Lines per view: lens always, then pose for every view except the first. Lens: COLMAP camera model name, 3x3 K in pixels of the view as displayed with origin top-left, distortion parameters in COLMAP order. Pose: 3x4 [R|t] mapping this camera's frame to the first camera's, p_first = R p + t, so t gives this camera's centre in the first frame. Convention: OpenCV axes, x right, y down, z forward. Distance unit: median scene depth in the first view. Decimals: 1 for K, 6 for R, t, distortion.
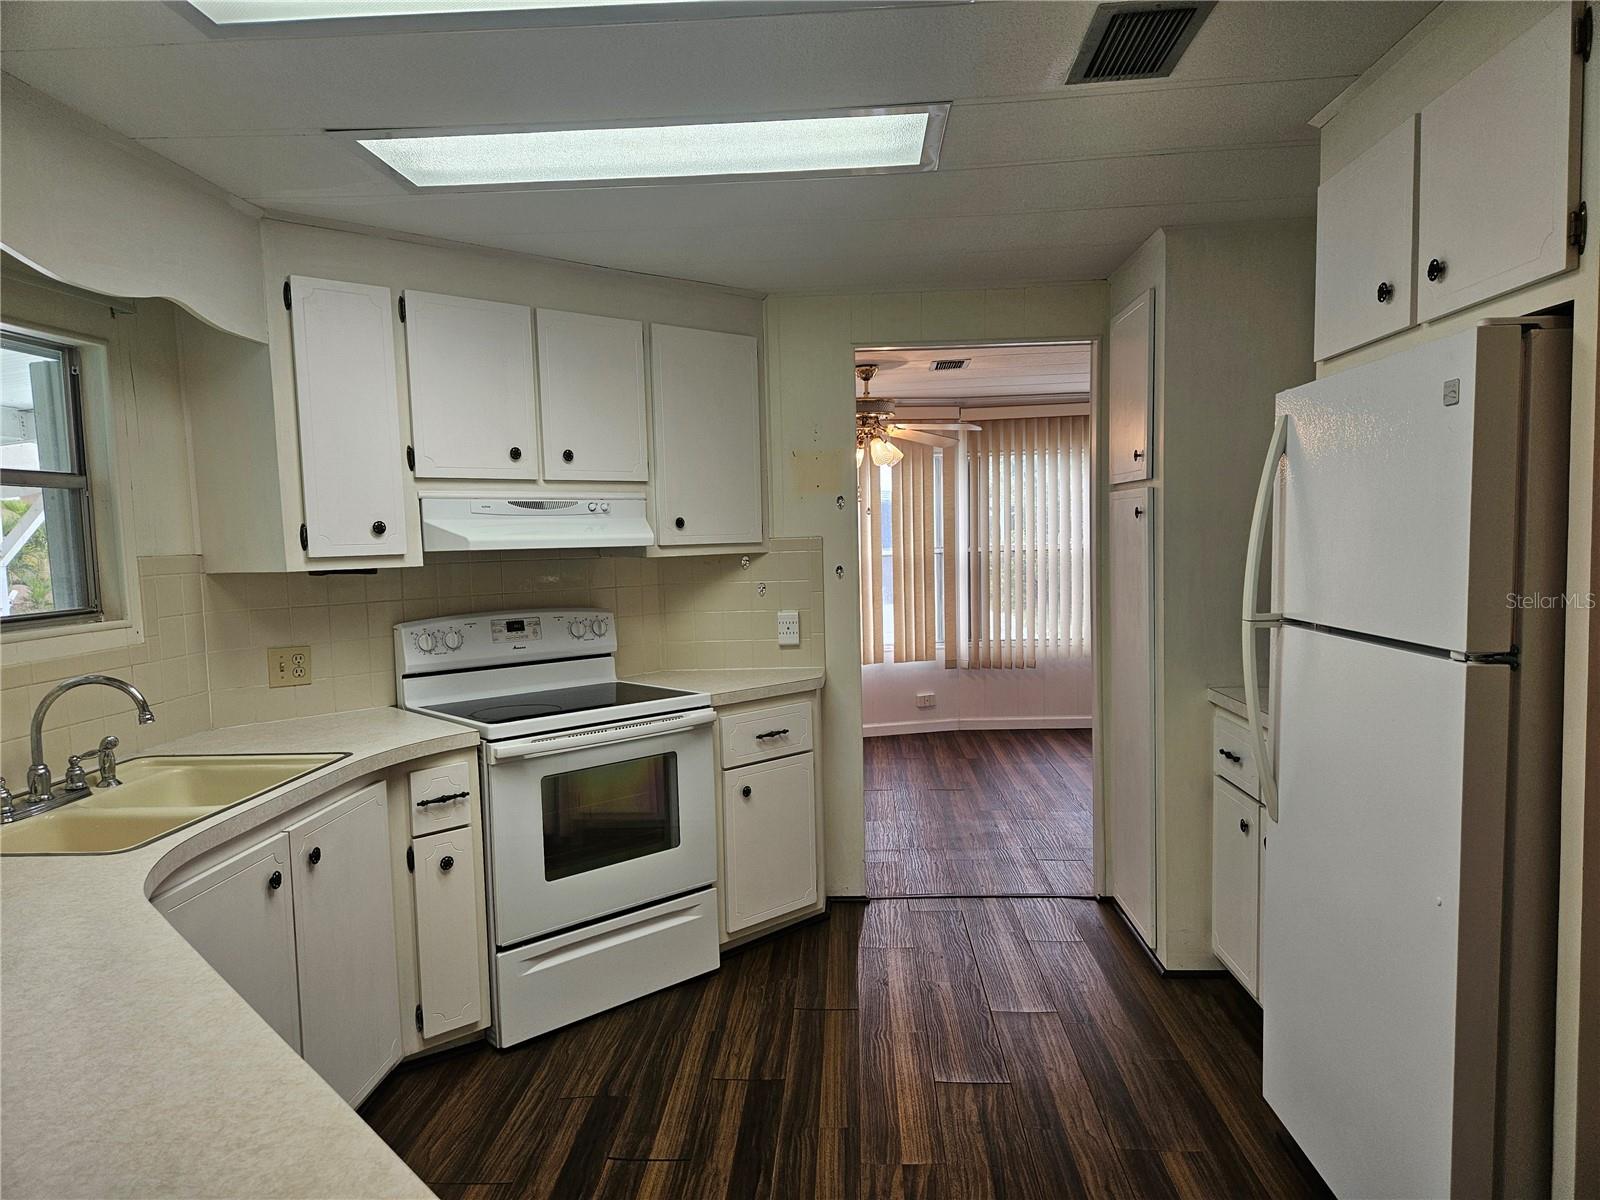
lens RADIAL K [[1056.6, 0, 793.2], [0, 1056.6, 610.0], [0, 0, 1]] dist [0.095338, -0.100544]
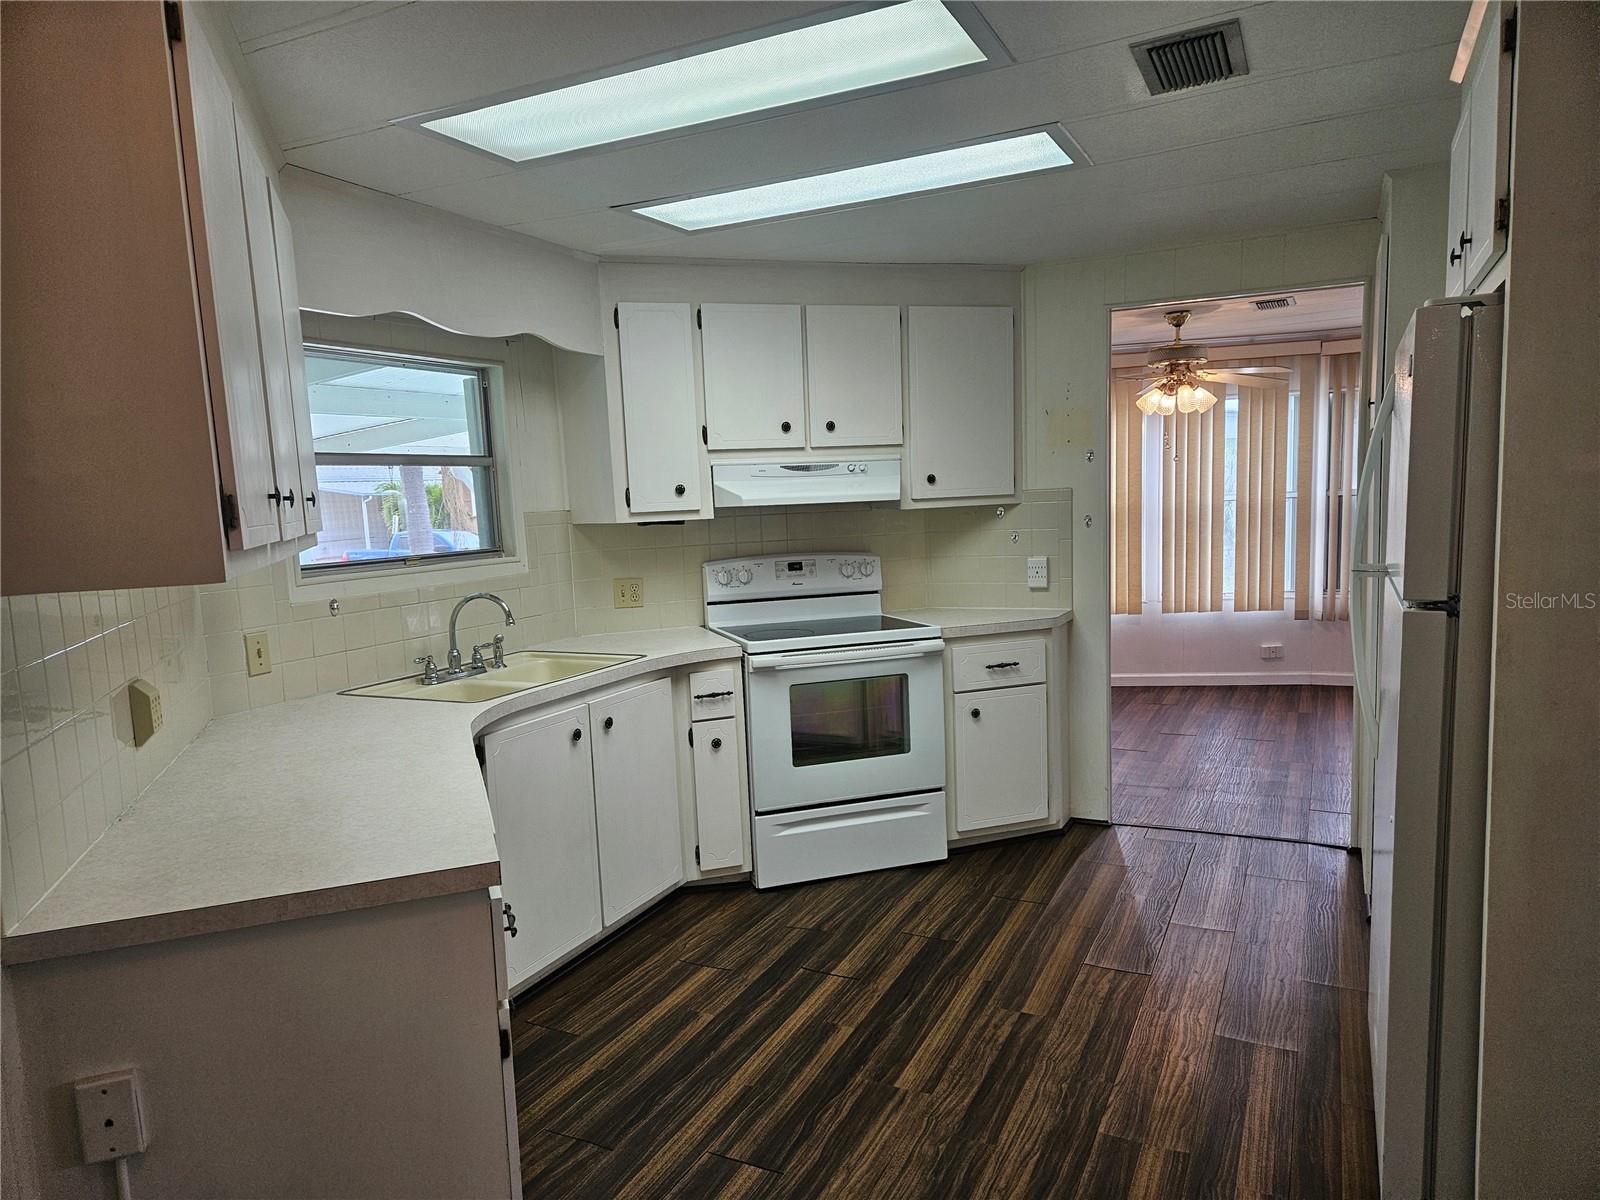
lens RADIAL K [[1056.6, 0, 793.2], [0, 1056.6, 610.0], [0, 0, 1]] dist [0.095338, -0.100544]
pose [[0.920737, 0.032776, -0.388804, 0.244722], [-0.012168, 0.998393, 0.055350, -0.002387], [0.389993, -0.046232, 0.919657, -0.148990]]
